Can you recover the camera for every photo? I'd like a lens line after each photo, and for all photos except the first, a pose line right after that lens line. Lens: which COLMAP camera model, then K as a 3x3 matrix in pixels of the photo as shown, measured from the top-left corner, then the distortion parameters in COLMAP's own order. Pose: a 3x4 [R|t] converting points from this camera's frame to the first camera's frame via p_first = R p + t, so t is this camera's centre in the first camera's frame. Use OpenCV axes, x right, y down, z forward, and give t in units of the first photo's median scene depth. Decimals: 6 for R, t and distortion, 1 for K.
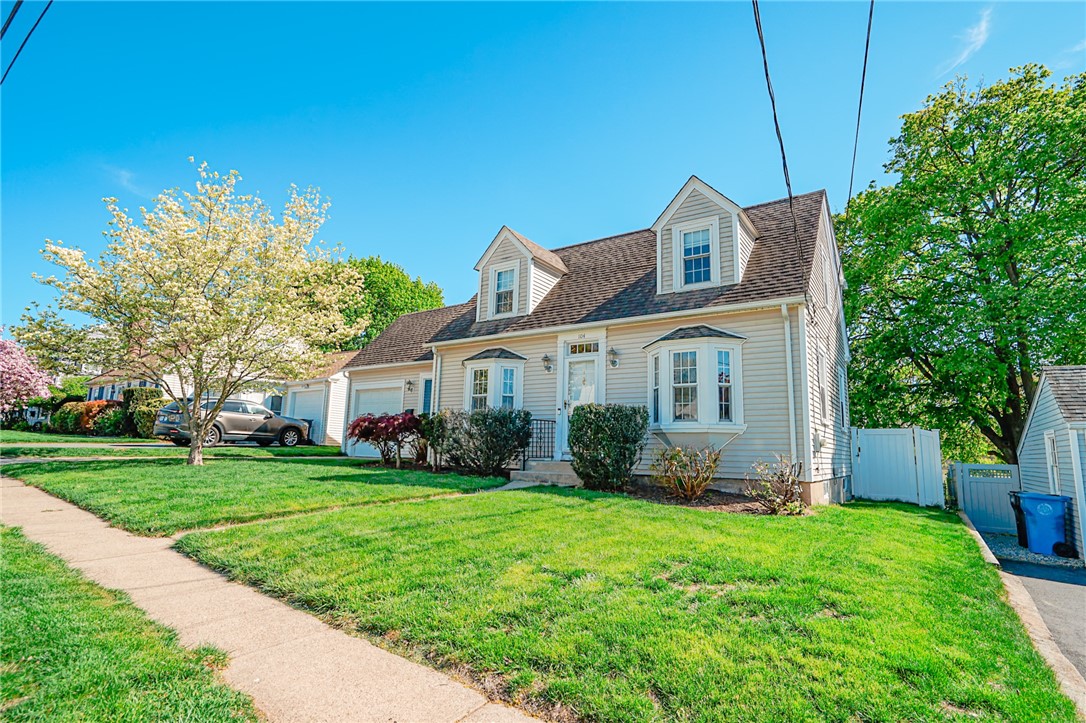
lens RADIAL K [[561.1, 0, 560.3], [0, 561.1, 356.6], [0, 0, 1]] dist [-0.024522, 0.005668]
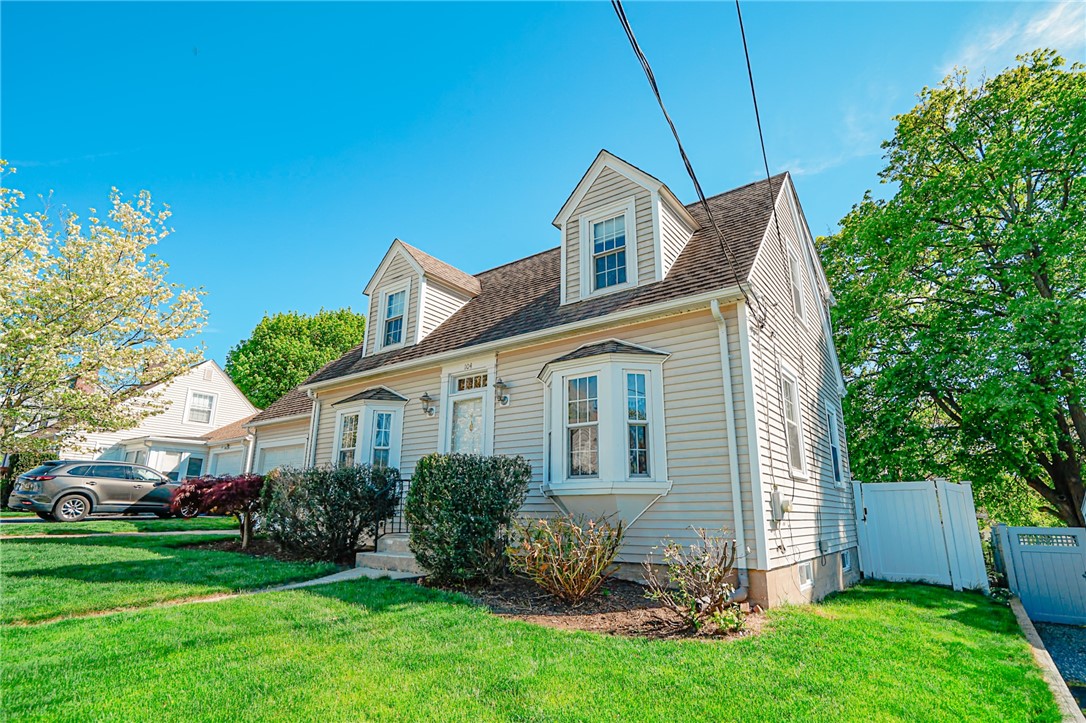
lens RADIAL K [[561.1, 0, 557.0], [0, 561.1, 358.0], [0, 0, 1]] dist [-0.024522, 0.005668]
pose [[0.998779, -0.029426, -0.039671, 0.171650], [0.025142, 0.994210, -0.104469, 0.031408], [0.042515, 0.103344, 0.993737, 0.235265]]
